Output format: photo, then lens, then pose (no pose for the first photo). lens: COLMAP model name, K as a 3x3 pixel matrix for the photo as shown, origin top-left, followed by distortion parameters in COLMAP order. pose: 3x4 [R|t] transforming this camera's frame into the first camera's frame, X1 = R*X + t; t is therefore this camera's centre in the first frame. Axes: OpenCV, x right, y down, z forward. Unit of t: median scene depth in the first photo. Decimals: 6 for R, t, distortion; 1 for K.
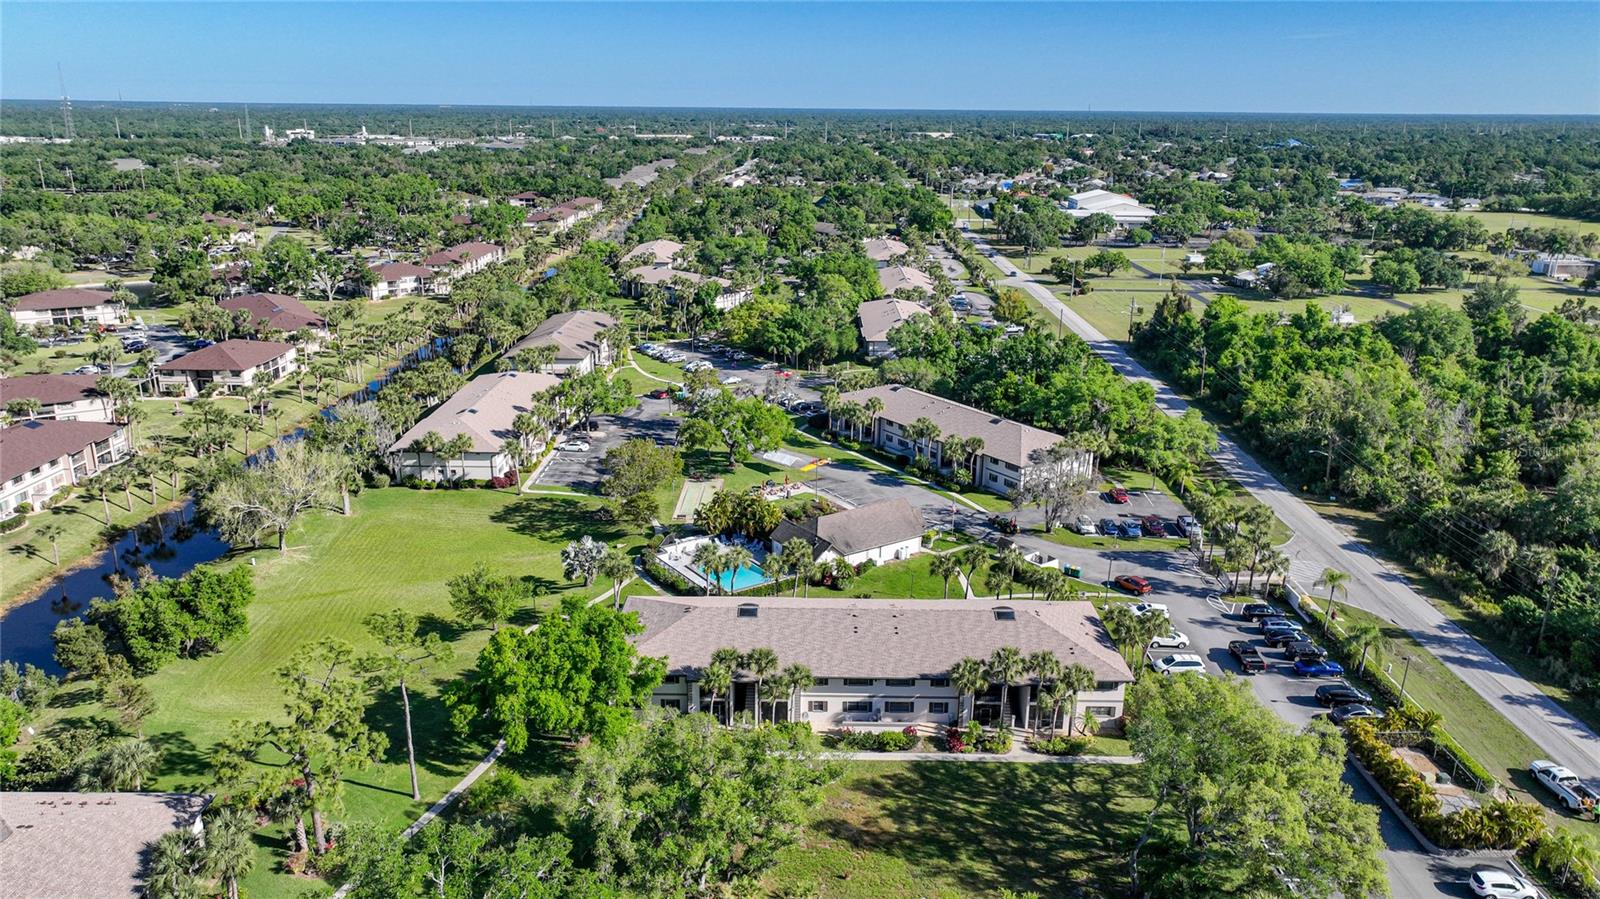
lens RADIAL K [[1120.1, 0, 797.5], [0, 1120.1, 456.0], [0, 0, 1]] dist [0.000429, 0.009900]
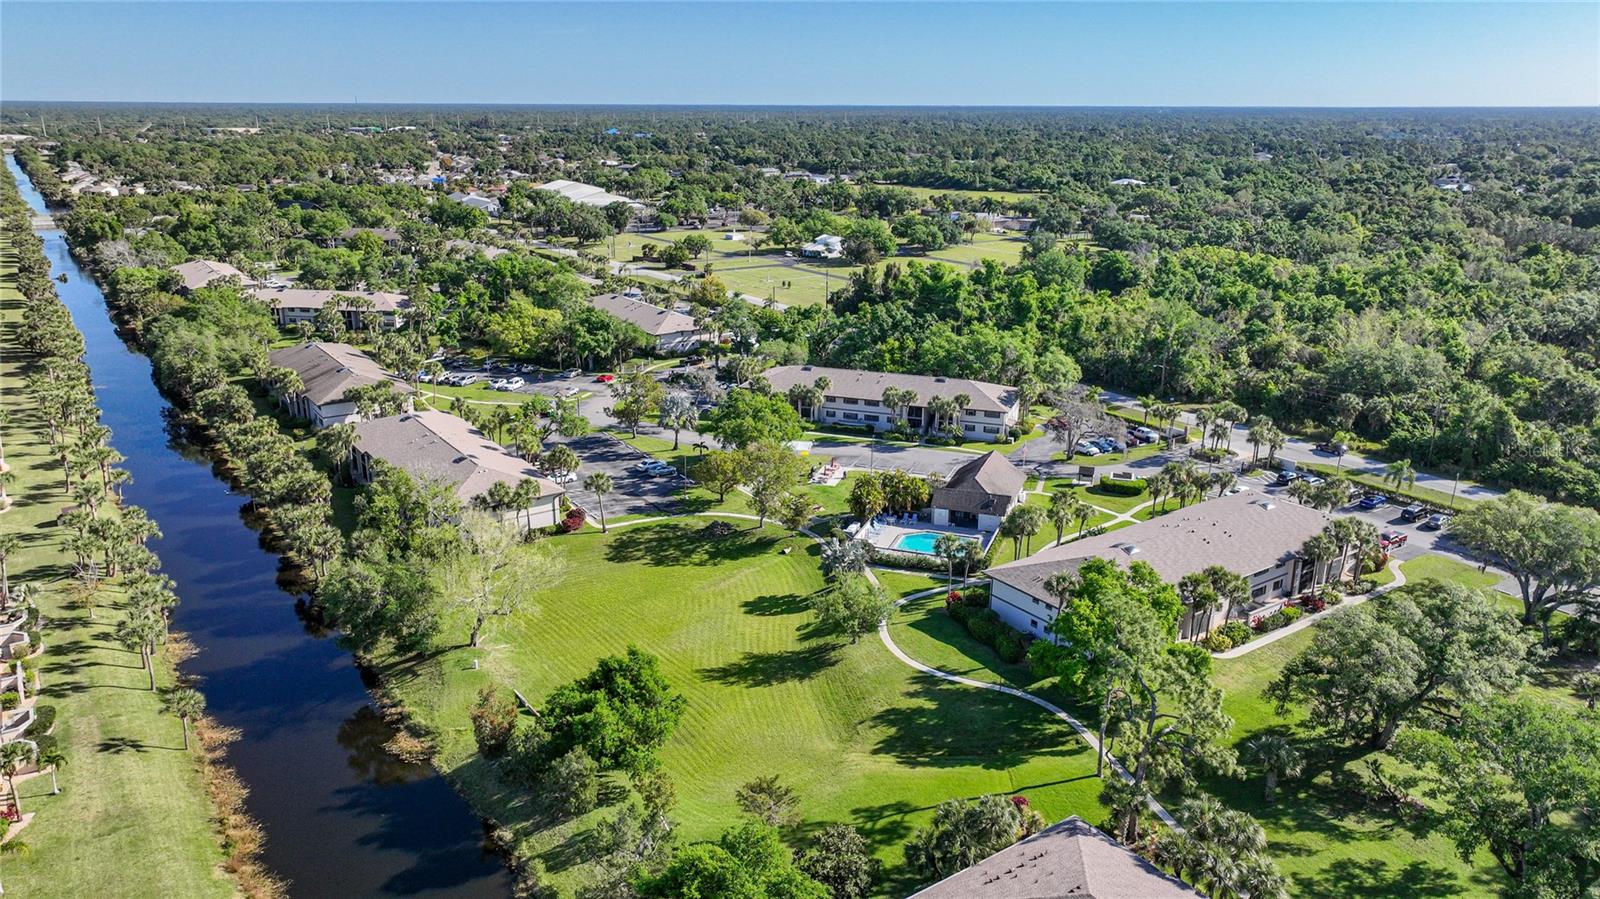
lens RADIAL K [[1120.1, 0, 797.5], [0, 1120.1, 456.0], [0, 0, 1]] dist [0.000429, 0.009900]
pose [[0.814792, -0.179748, 0.551185, -0.581834], [0.175906, 0.982553, 0.060389, -0.050477], [-0.552423, 0.047752, 0.832195, 0.151742]]
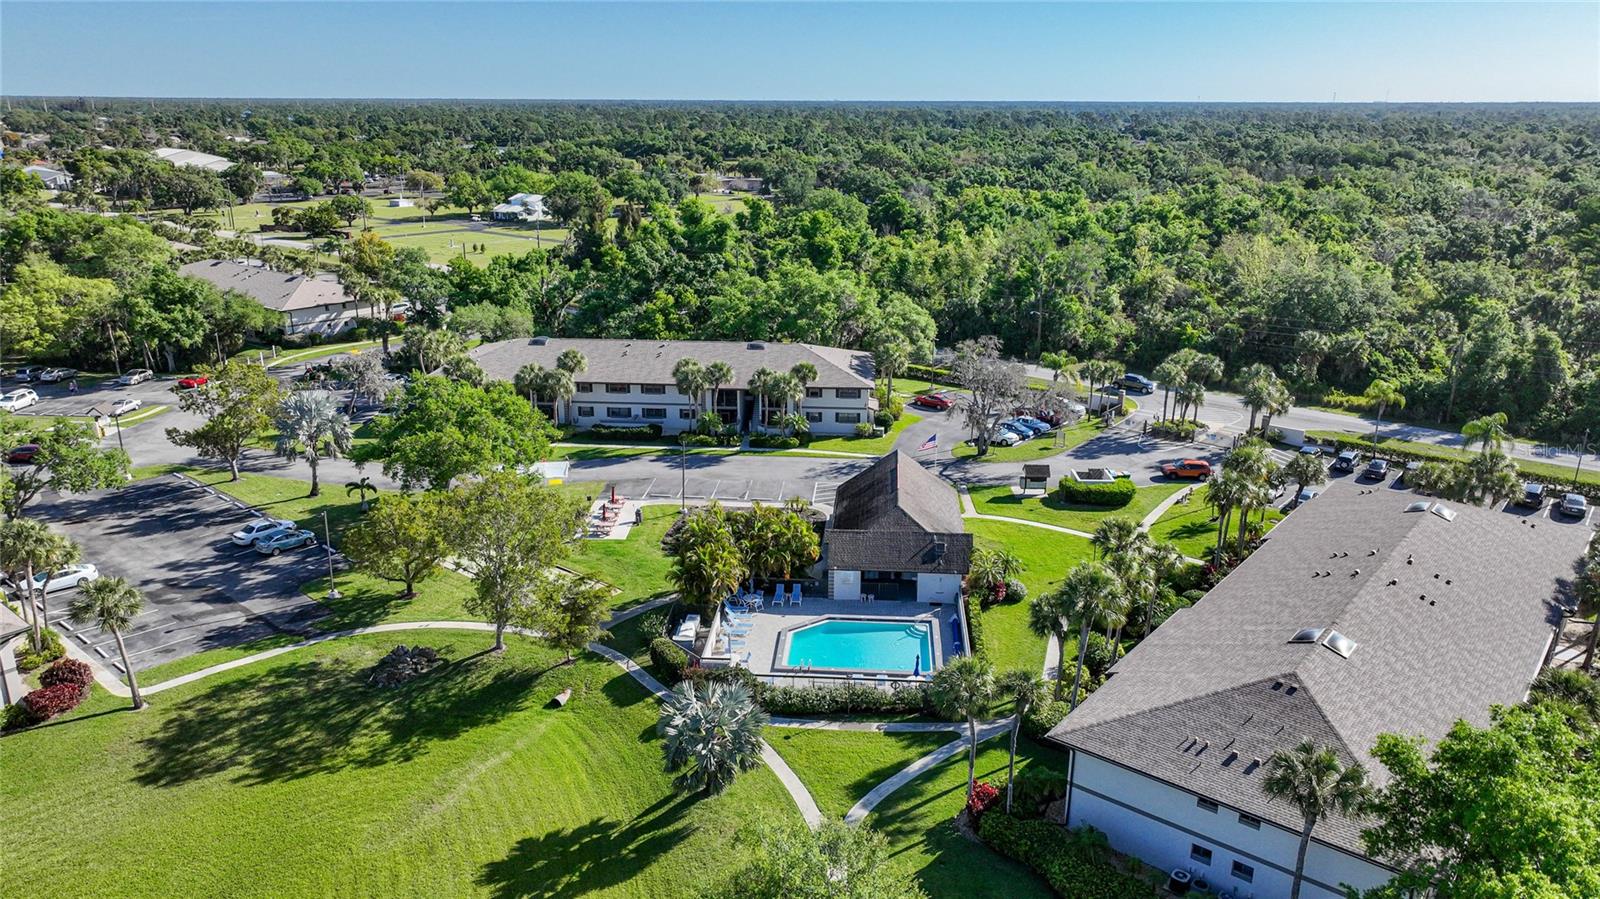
lens RADIAL K [[1120.1, 0, 797.5], [0, 1120.1, 456.0], [0, 0, 1]] dist [0.000429, 0.009900]
pose [[0.624250, -0.242401, 0.742666, -0.361729], [0.234200, 0.964987, 0.118107, -0.042602], [-0.745293, 0.100204, 0.659164, 0.523976]]
